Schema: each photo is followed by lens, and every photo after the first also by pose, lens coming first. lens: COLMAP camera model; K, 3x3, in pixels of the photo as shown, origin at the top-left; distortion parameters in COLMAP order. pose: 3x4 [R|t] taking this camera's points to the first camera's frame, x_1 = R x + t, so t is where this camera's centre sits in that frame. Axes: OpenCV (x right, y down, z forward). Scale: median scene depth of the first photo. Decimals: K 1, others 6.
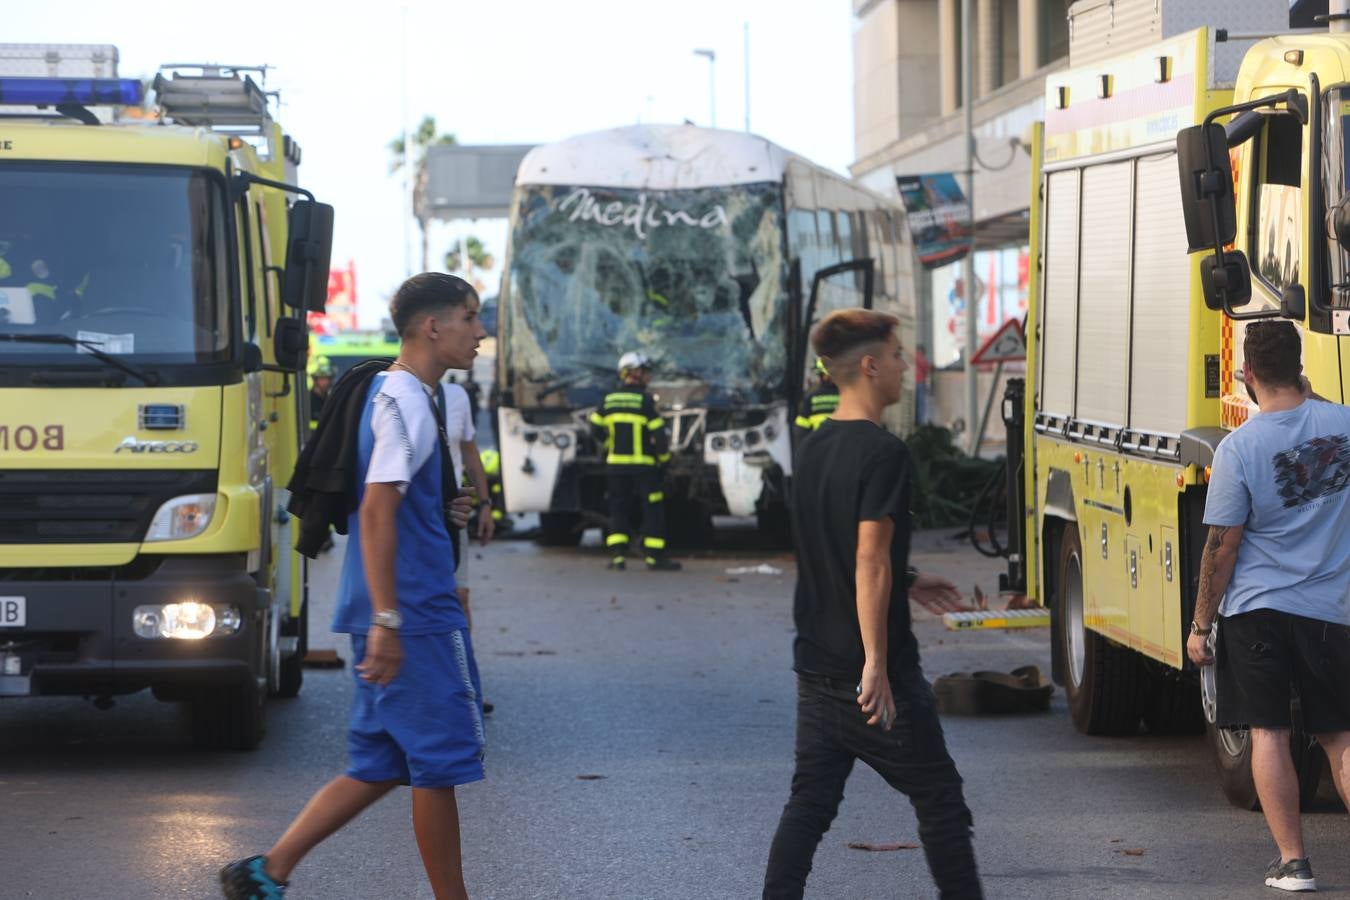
lens RADIAL K [[4523.4, 0, 675.0], [0, 4523.4, 450.0], [0, 0, 1]] dist [0.125908, -1.740056]
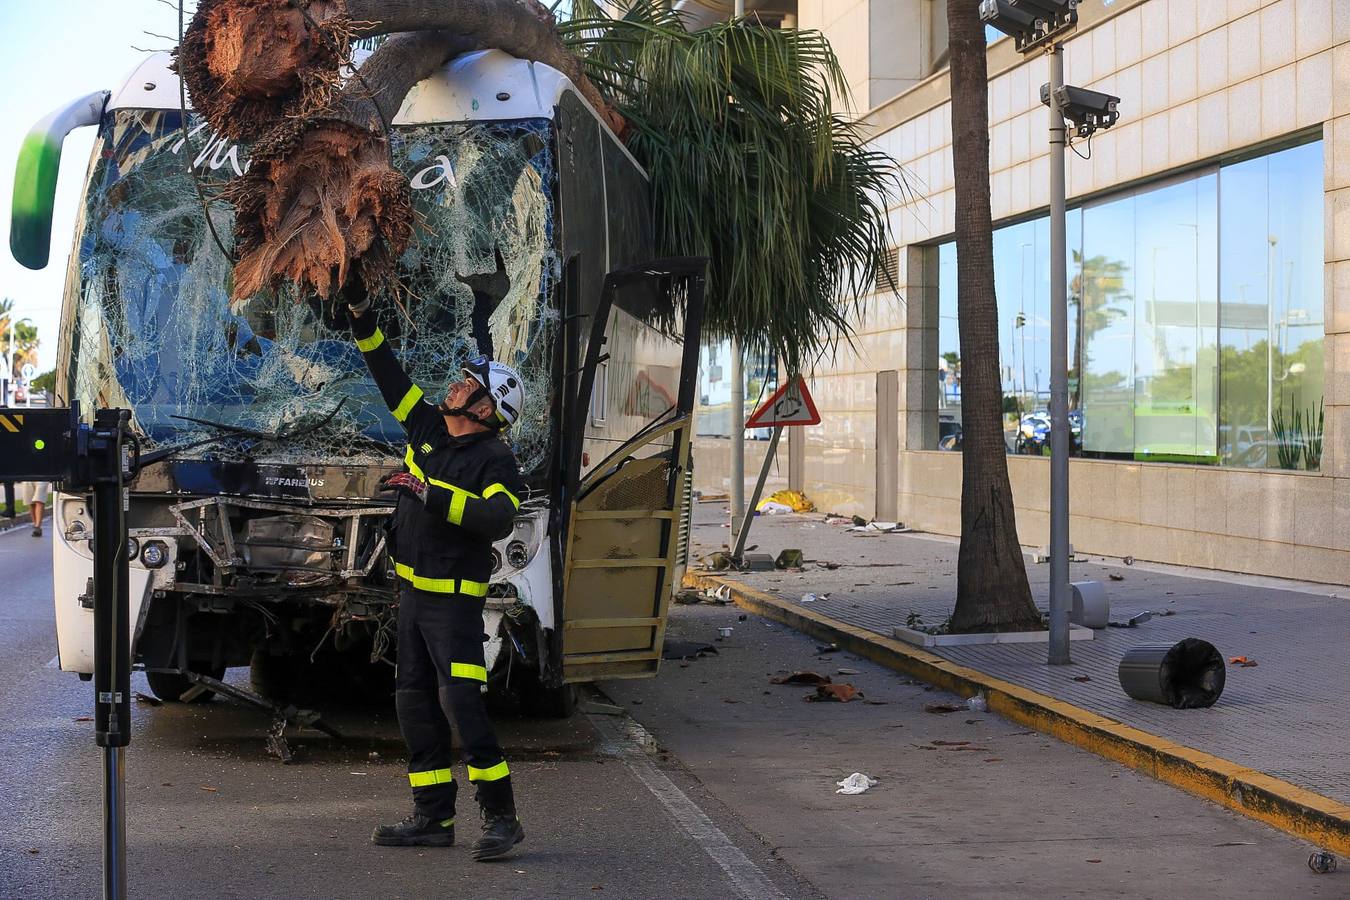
lens RADIAL K [[2972.1, 0, 675.0], [0, 2972.1, 450.0], [0, 0, 1]] dist [-0.258129, -0.129979]
pose [[0.997381, 0.033732, 0.063977, 0.016369], [-0.034240, 0.999390, 0.006867, -0.019898], [-0.063706, -0.009039, 0.997928, 0.623641]]
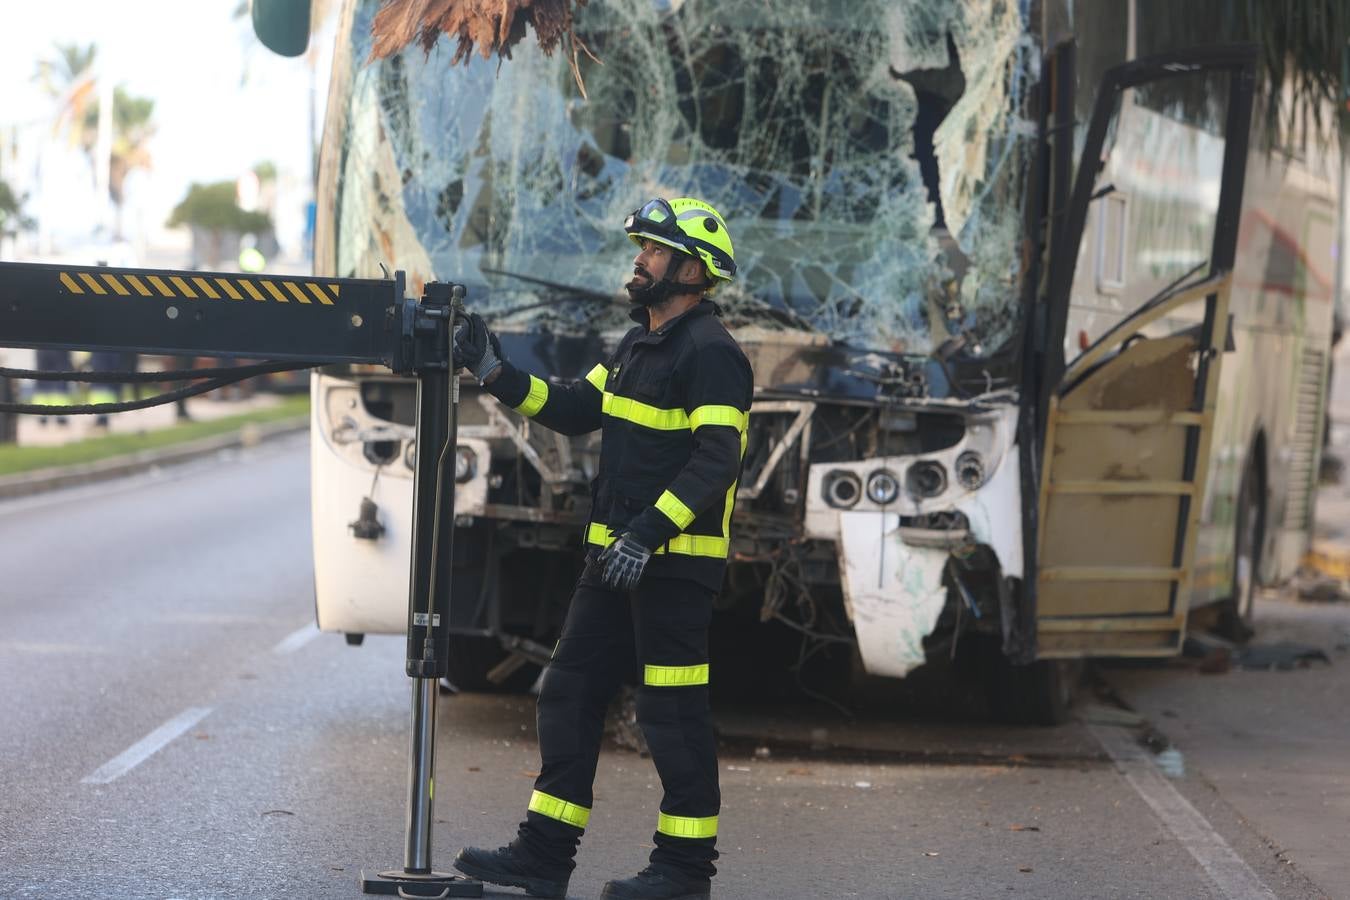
lens RADIAL K [[5926.7, 0, 710.7], [0, 5926.7, 481.1], [0, 0, 1]] dist [0.765682, -3.002698]
pose [[0.997388, 0.045381, -0.056187, 0.027509], [-0.043295, 0.998347, 0.037802, -0.021484], [0.057810, -0.035271, 0.997704, 0.471367]]
